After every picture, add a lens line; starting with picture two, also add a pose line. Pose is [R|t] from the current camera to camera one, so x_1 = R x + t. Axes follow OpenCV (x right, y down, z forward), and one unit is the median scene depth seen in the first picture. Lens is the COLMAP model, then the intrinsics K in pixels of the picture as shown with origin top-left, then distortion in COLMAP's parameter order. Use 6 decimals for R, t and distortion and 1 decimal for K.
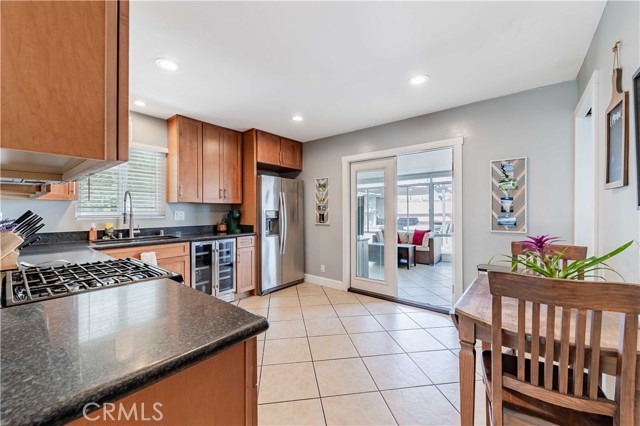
lens RADIAL K [[258.4, 0, 321.7], [0, 258.4, 212.6], [0, 0, 1]] dist [0.019513, 0.000063]
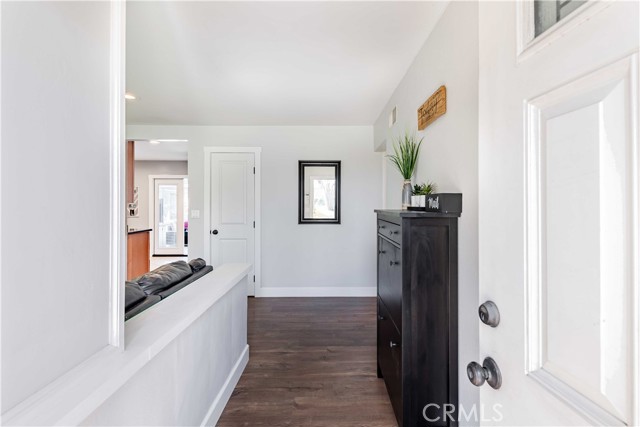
lens RADIAL K [[324.0, 0, 322.0], [0, 324.0, 207.8], [0, 0, 1]] dist [0.002416, 0.000115]
pose [[0.795873, 0.003139, 0.605455, -0.264632], [-0.005467, 0.999983, 0.002001, -0.016752], [-0.605439, -0.004903, 0.795877, -1.176070]]
